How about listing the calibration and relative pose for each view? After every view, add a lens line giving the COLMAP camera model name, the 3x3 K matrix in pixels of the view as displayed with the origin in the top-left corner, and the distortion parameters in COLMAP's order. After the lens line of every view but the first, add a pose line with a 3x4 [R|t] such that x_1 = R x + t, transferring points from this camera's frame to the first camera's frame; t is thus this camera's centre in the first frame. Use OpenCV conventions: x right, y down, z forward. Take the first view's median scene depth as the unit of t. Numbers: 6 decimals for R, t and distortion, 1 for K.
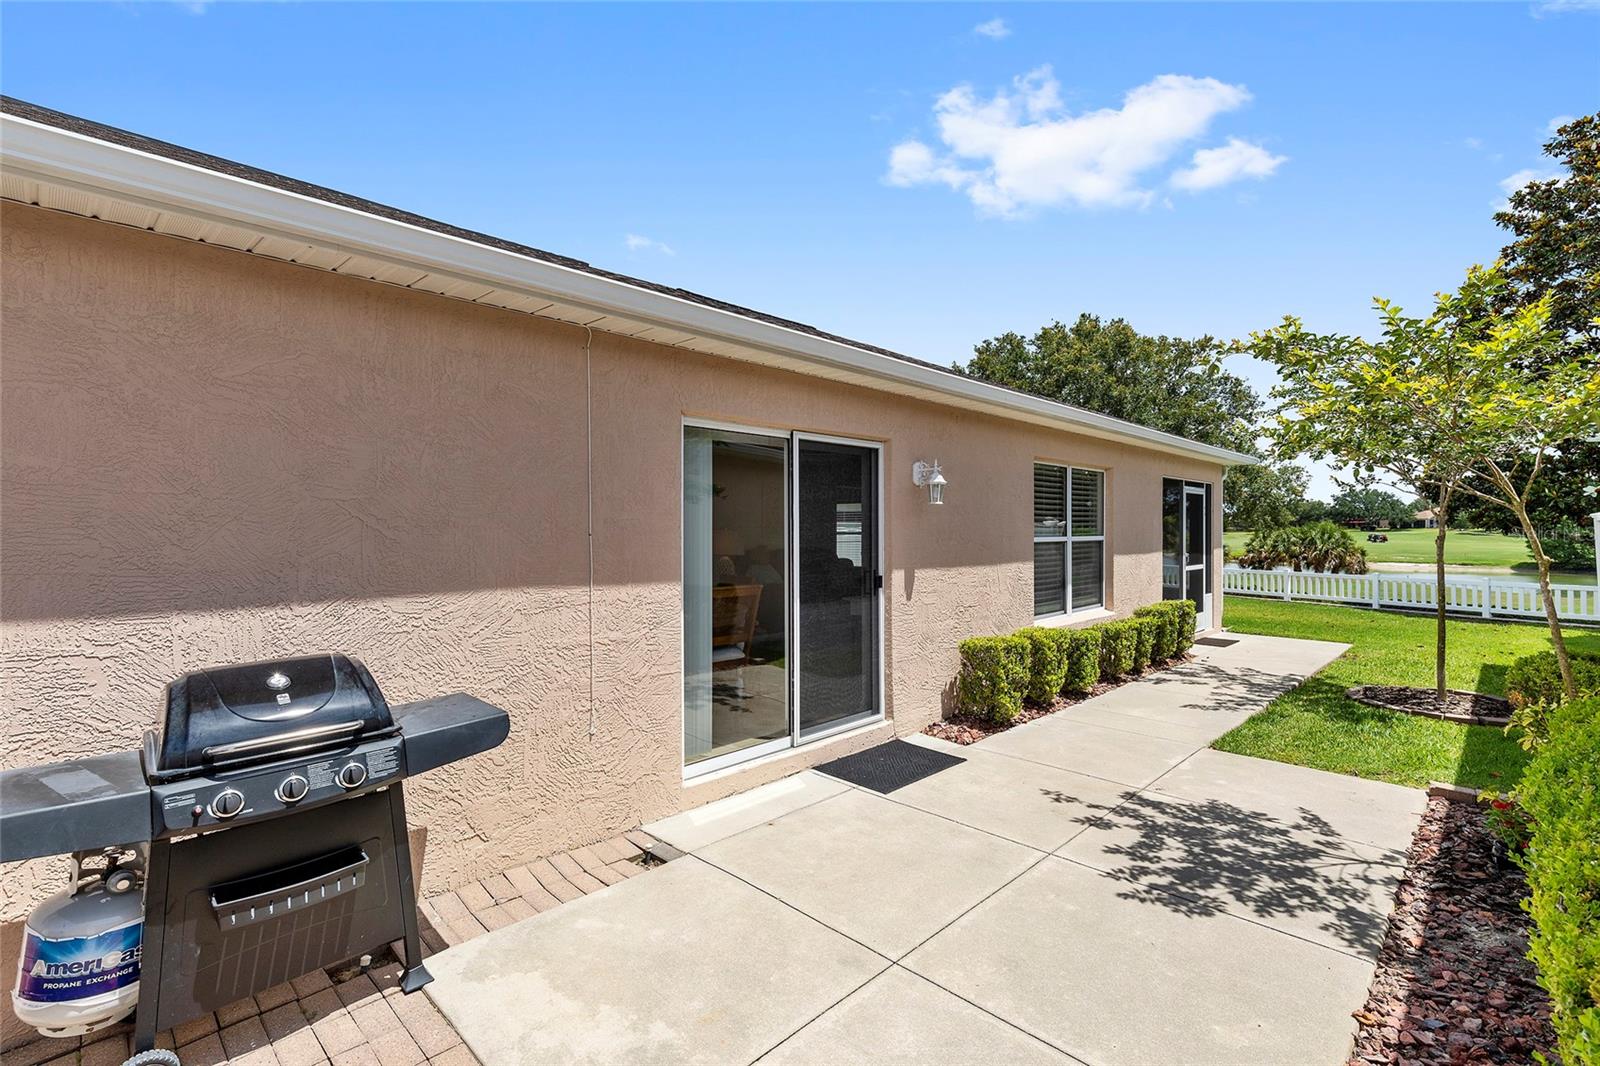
lens RADIAL K [[719.7, 0, 806.1], [0, 719.7, 525.3], [0, 0, 1]] dist [0.012595, 0.000357]
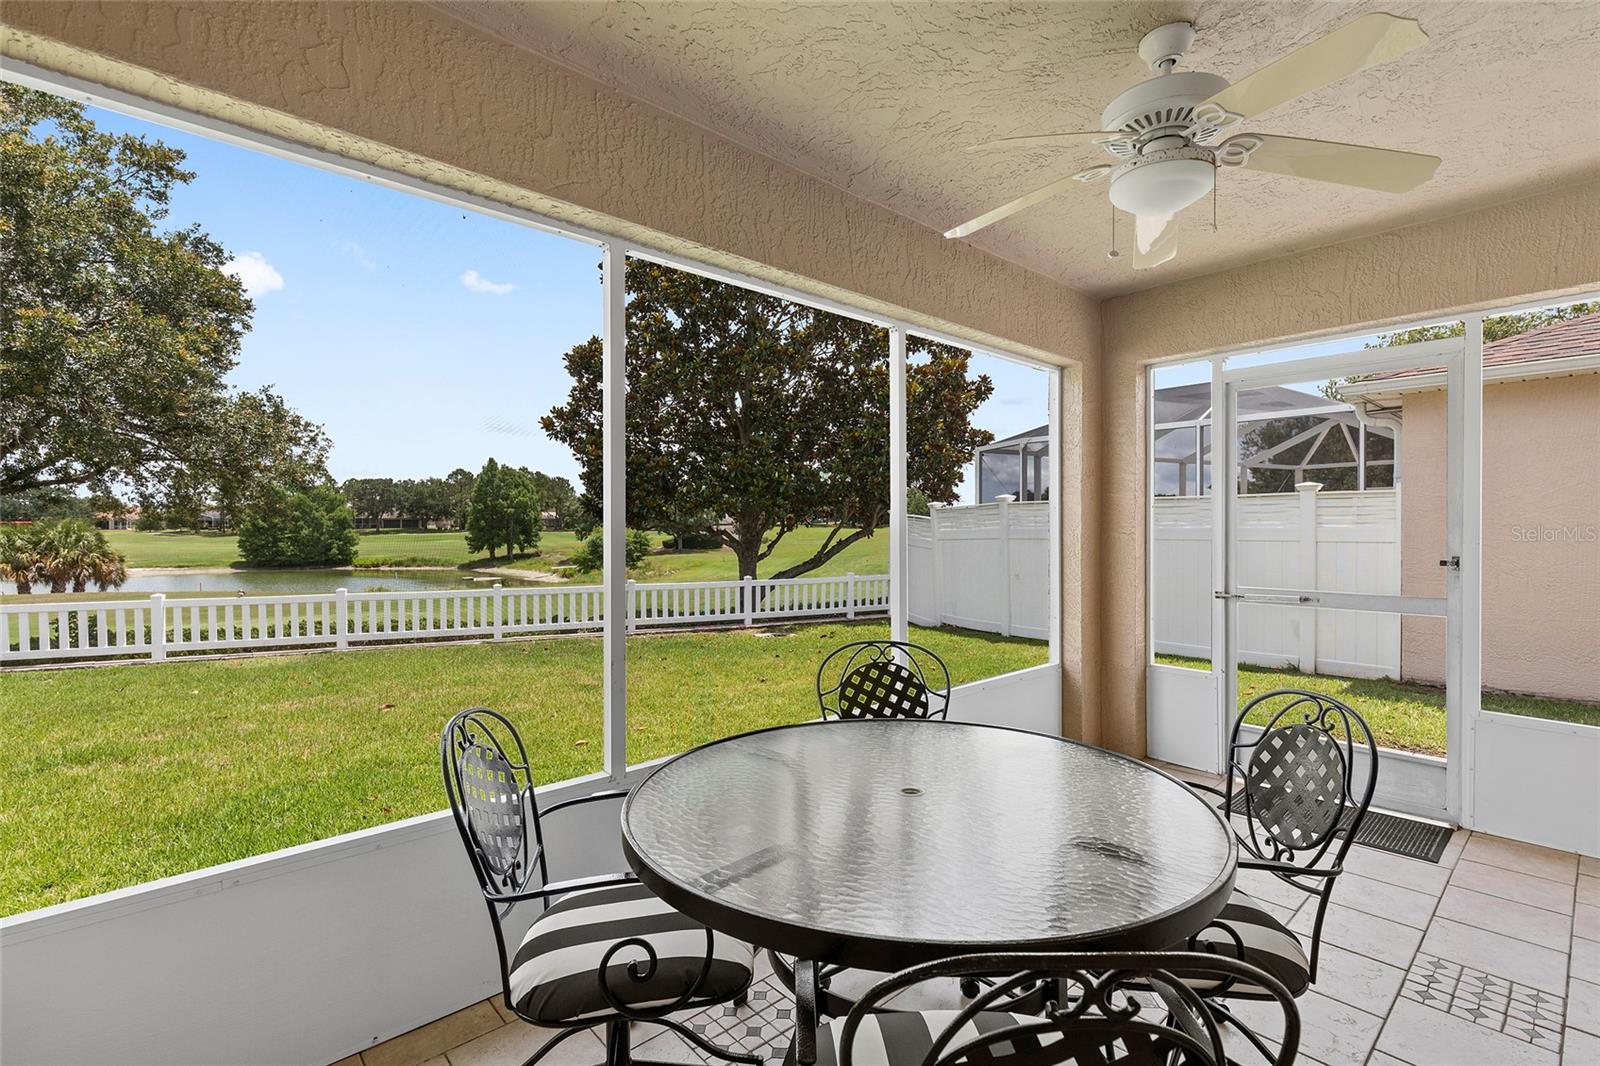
lens RADIAL K [[719.7, 0, 798.5], [0, 719.7, 520.9], [0, 0, 1]] dist [0.012595, 0.000357]
pose [[0.070202, 0.009728, 0.997485, 0.024082], [0.000036, 0.999952, -0.009755, 0.004958], [-0.997533, 0.000721, 0.070198, 0.199588]]
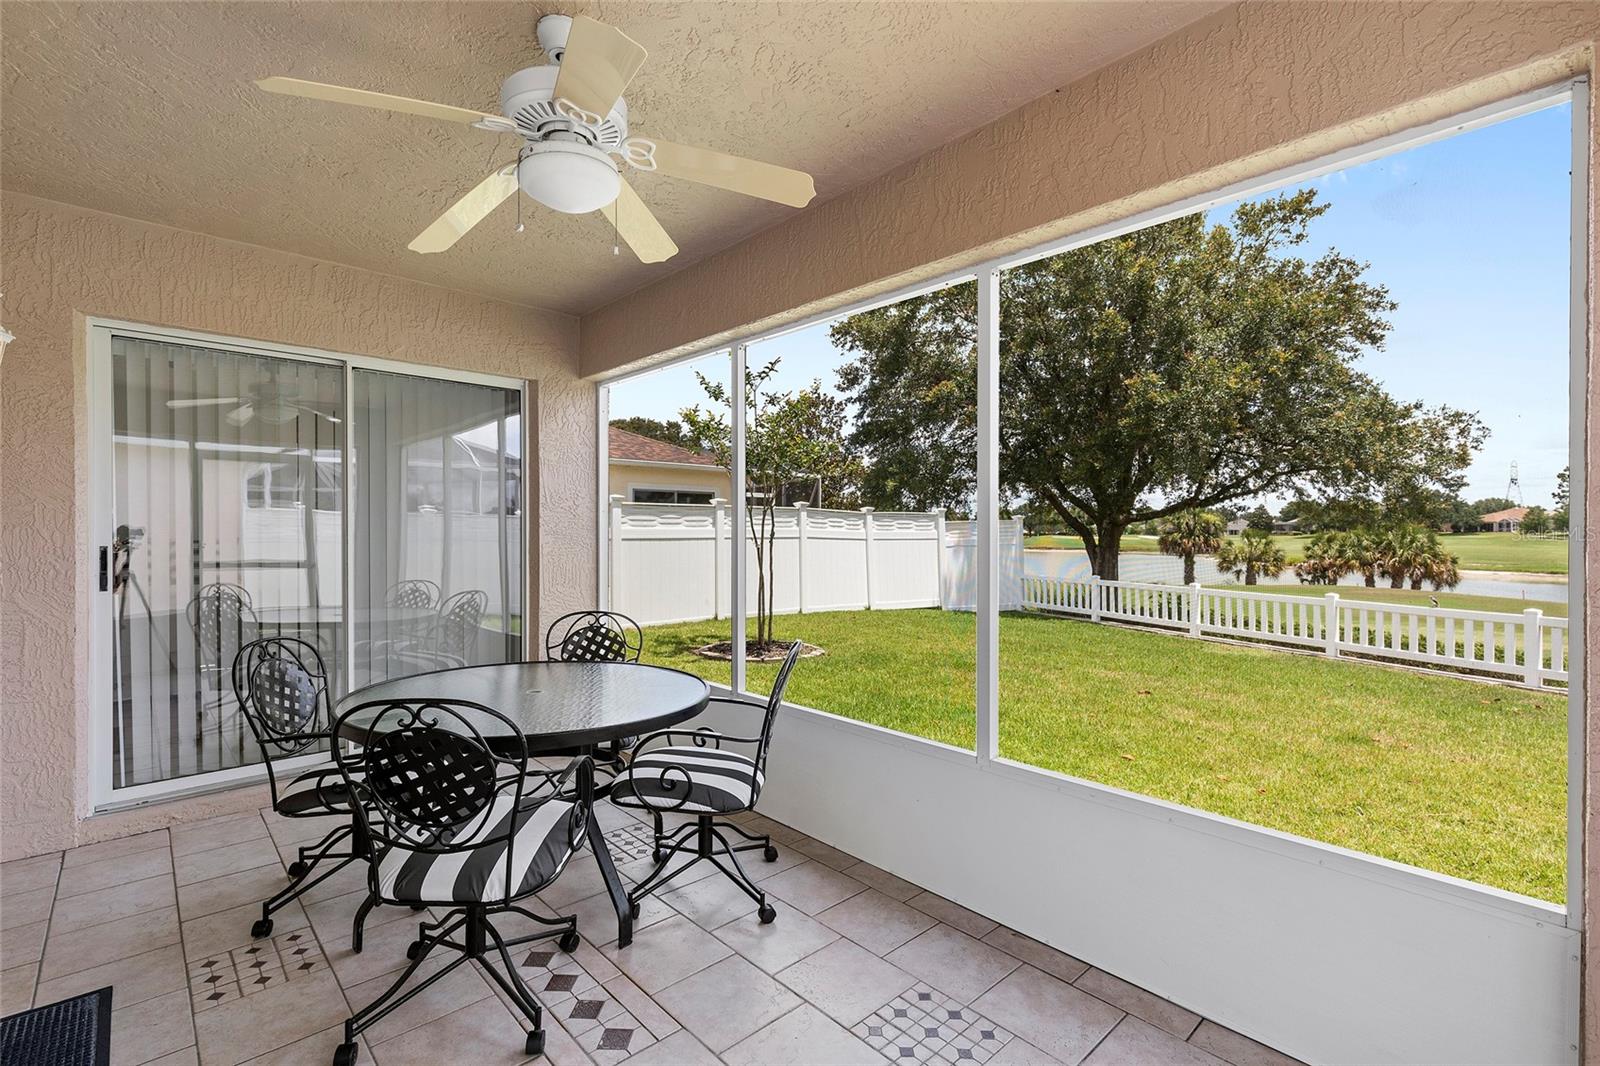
lens RADIAL K [[719.7, 0, 807.8], [0, 719.7, 526.6], [0, 0, 1]] dist [0.012595, 0.000357]
pose [[0.999428, 0.001952, -0.033751, 0.068054], [-0.002063, 0.999993, -0.003239, 0.004796], [0.033745, 0.003307, 0.999425, 0.154869]]
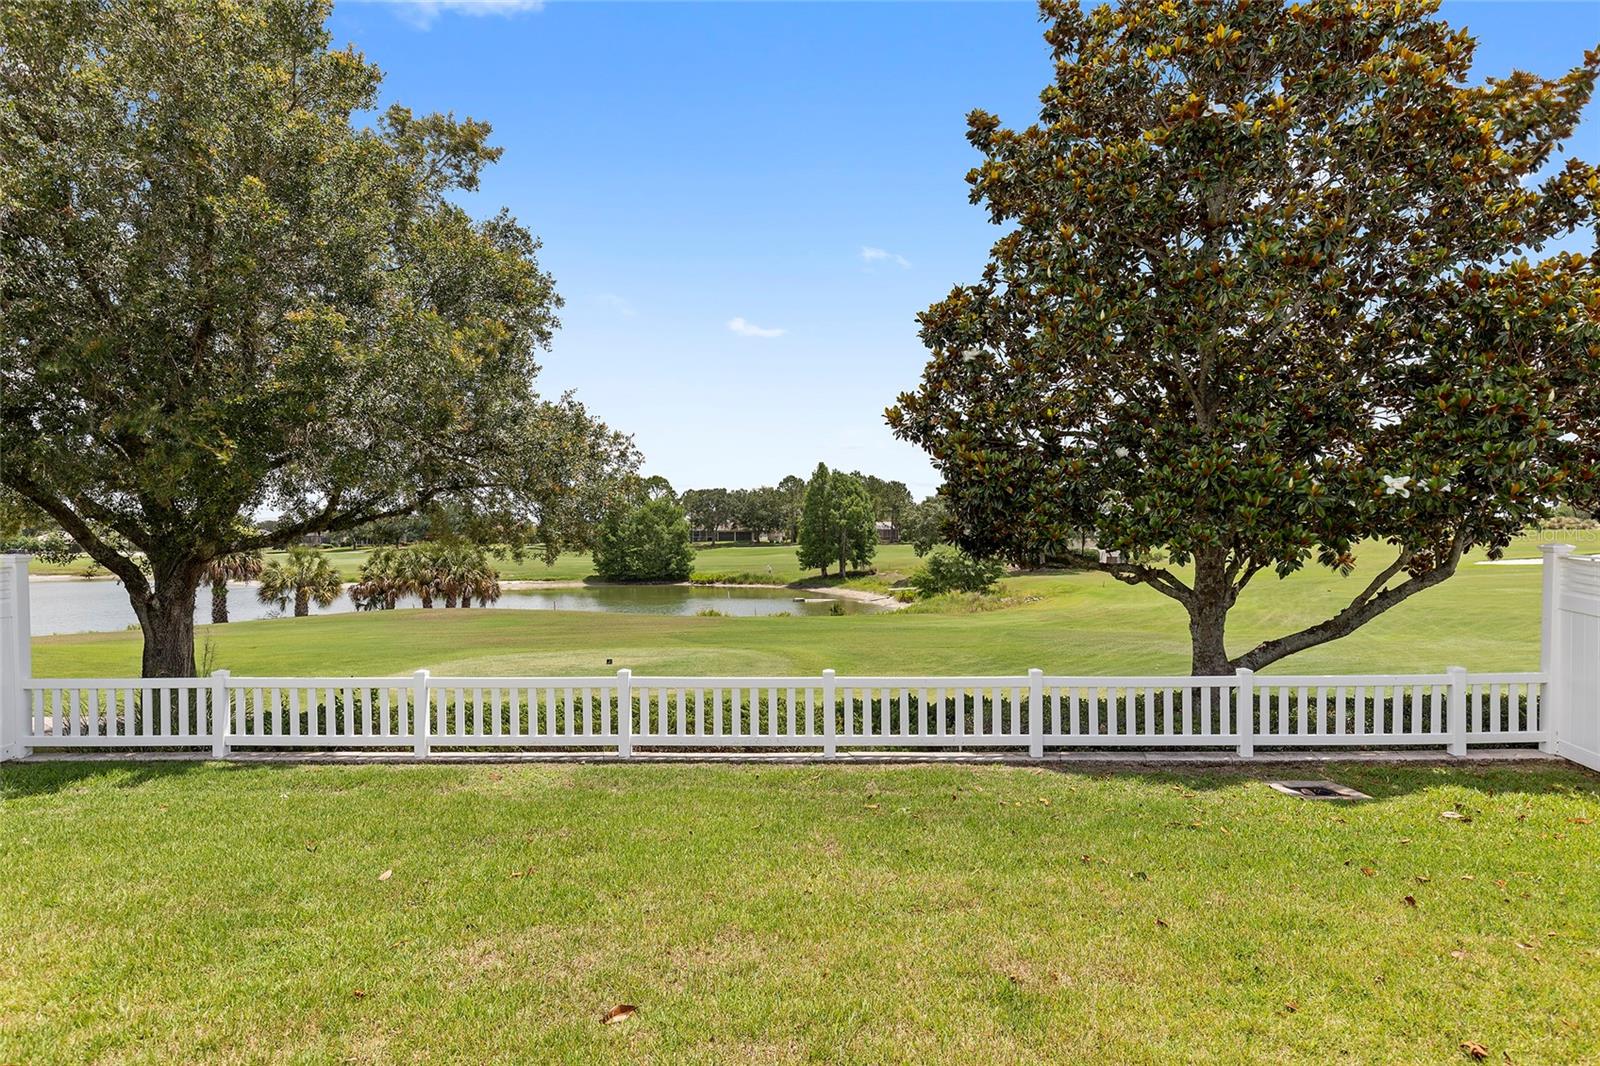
lens RADIAL K [[863.1, 0, 808.8], [0, 863.1, 538.2], [0, 0, 1]] dist [-0.005172, -0.000523]
pose [[0.469849, -0.000791, 0.882746, 0.070051], [0.003335, 0.999994, -0.000879, -0.001389], [-0.882740, 0.003357, 0.469849, 0.222703]]
